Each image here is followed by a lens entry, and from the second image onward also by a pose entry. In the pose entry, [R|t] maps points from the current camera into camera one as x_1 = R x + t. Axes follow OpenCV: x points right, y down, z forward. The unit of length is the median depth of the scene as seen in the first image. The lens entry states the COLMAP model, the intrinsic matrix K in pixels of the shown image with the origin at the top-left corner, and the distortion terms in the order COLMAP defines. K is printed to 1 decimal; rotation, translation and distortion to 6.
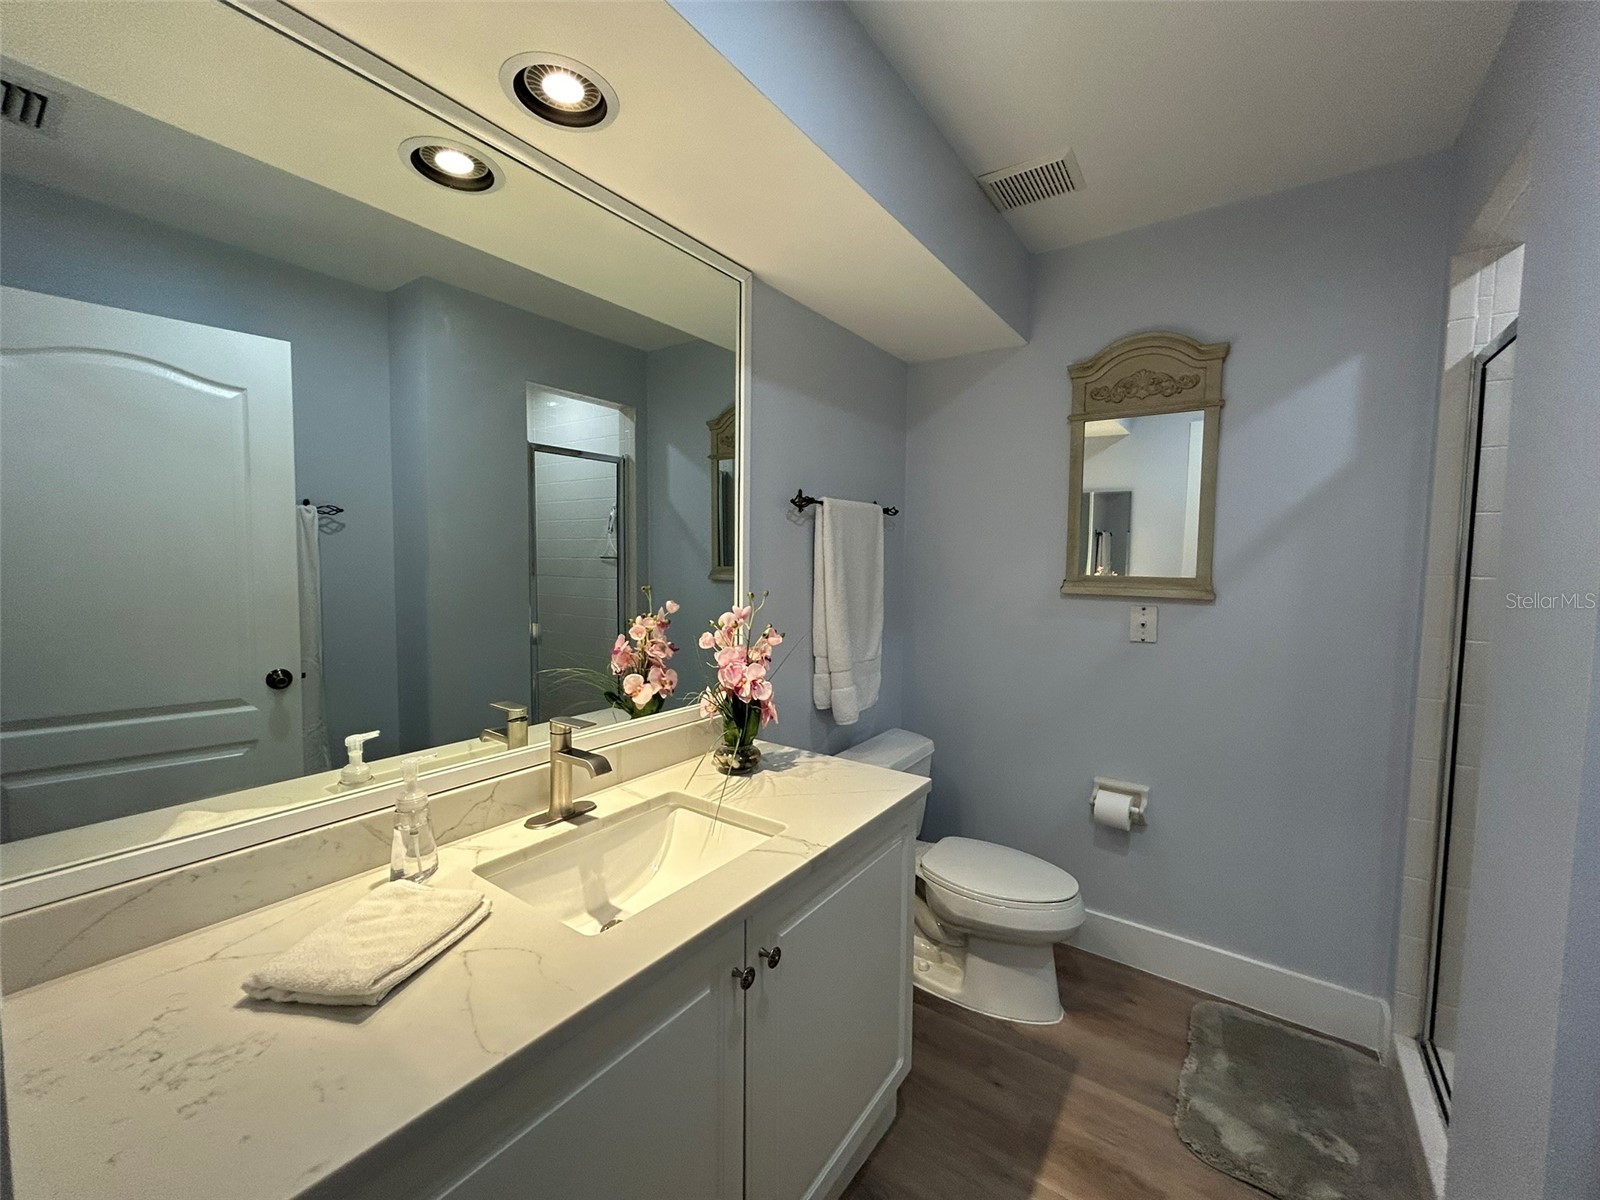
lens RADIAL K [[641.6, 0, 788.4], [0, 641.6, 596.8], [0, 0, 1]] dist [-0.000567, -0.001363]
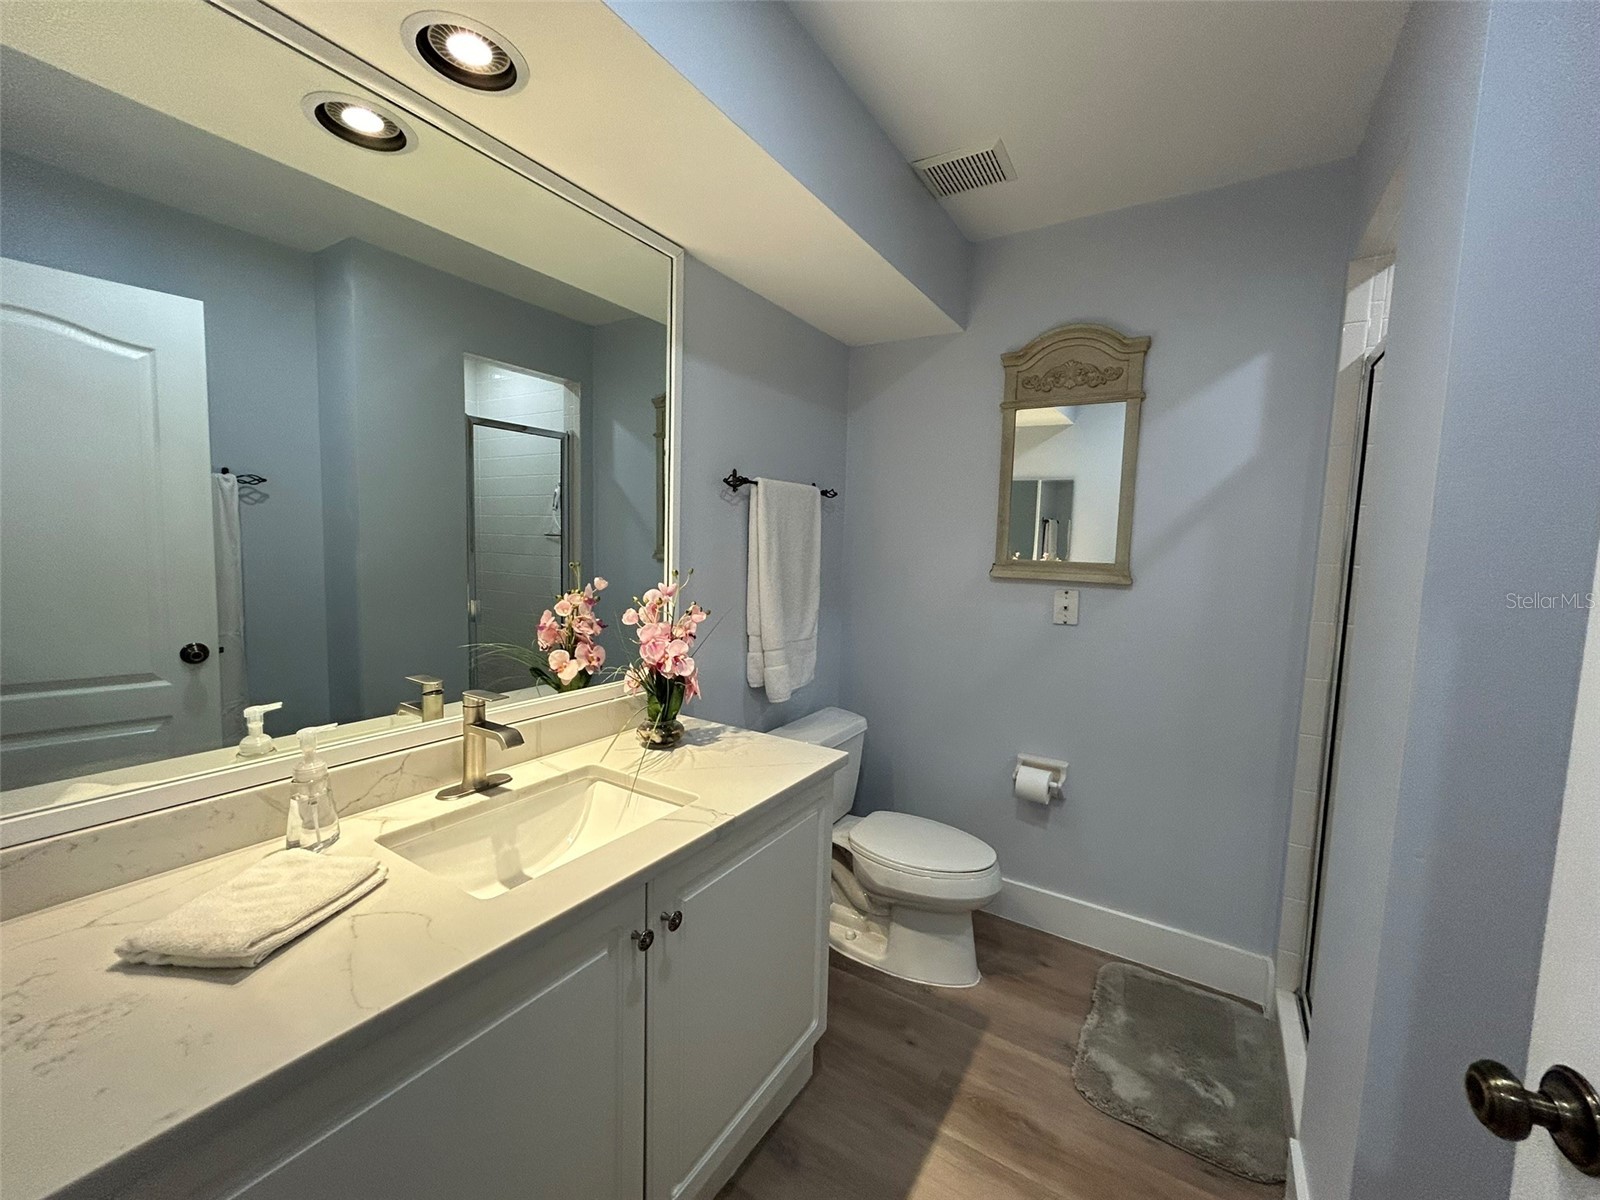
lens RADIAL K [[641.6, 0, 788.2], [0, 641.6, 596.9], [0, 0, 1]] dist [-0.000567, -0.001363]
pose [[0.998347, 0.012800, 0.056023, 0.056727], [-0.014283, 0.999556, 0.026139, 0.006366], [-0.055664, -0.026896, 0.998087, -0.017008]]
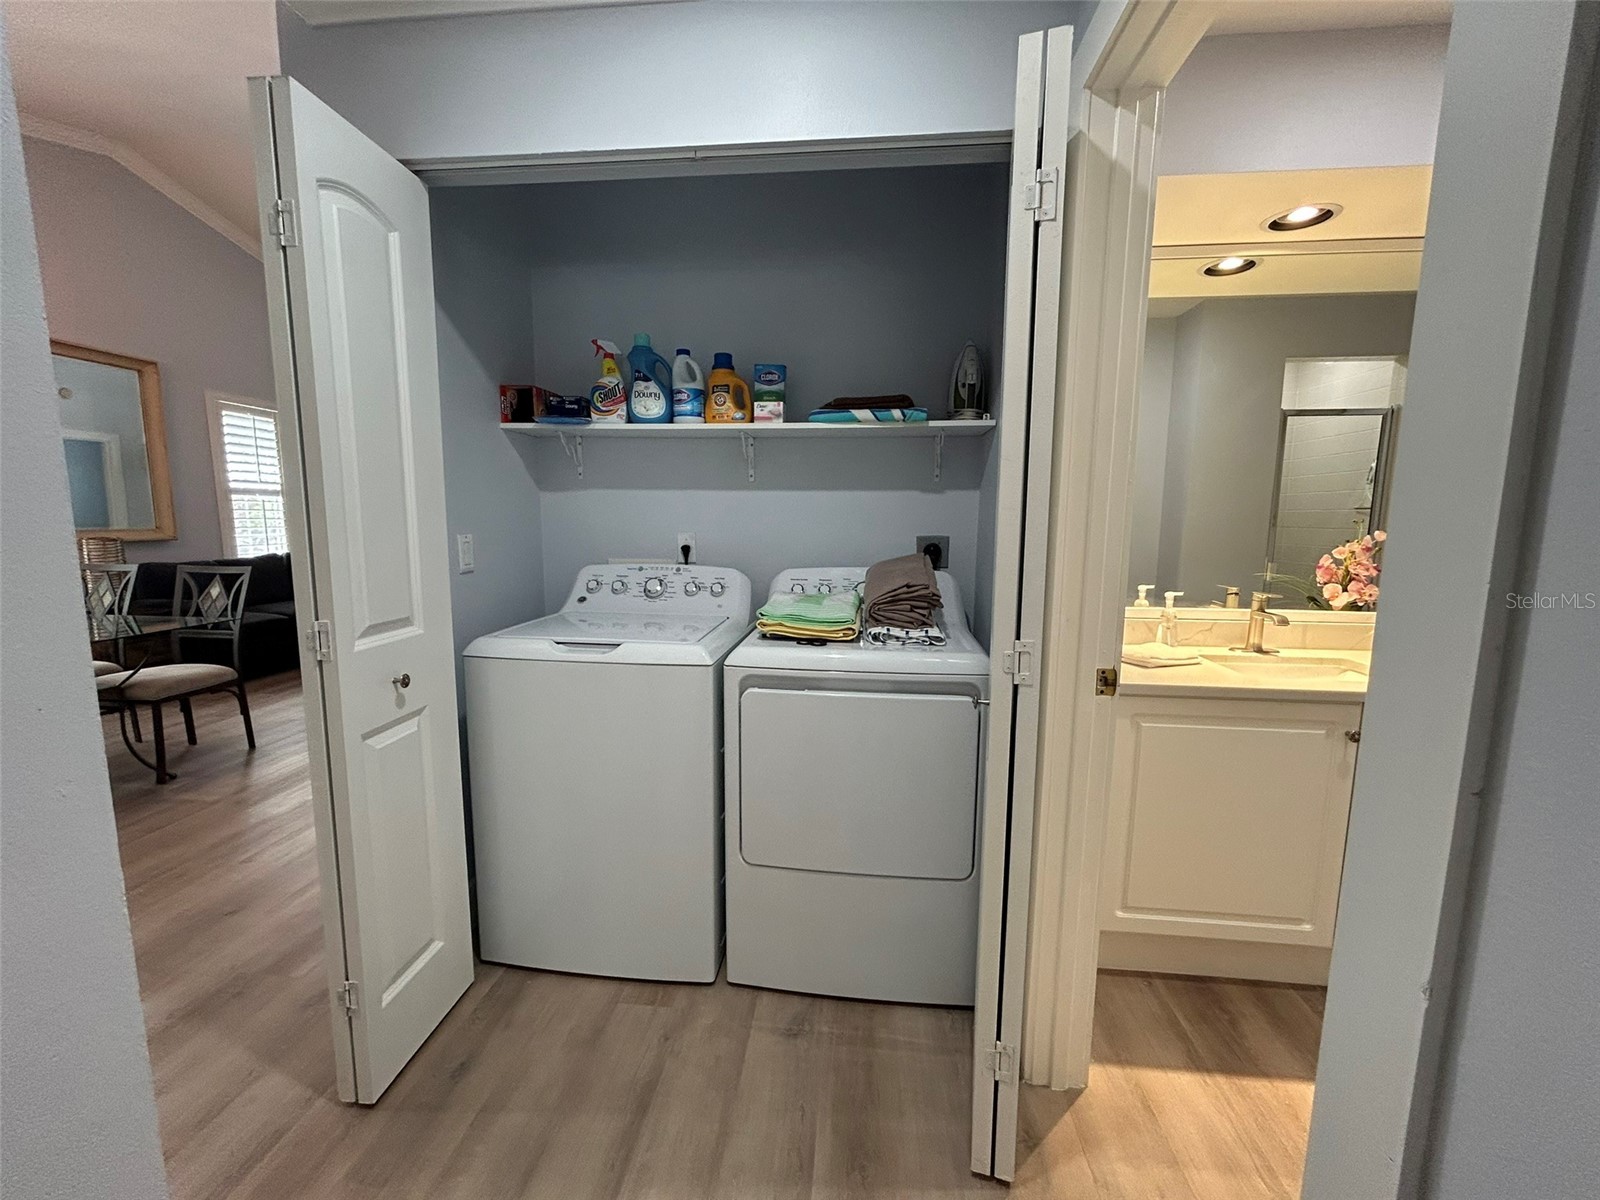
lens RADIAL K [[641.6, 0, 790.6], [0, 641.6, 612.3], [0, 0, 1]] dist [-0.000567, -0.001363]
pose [[0.496943, 0.112900, -0.860408, 0.351838], [-0.051910, 0.993593, 0.100395, 0.101152], [0.866229, -0.005227, 0.499619, -0.653859]]
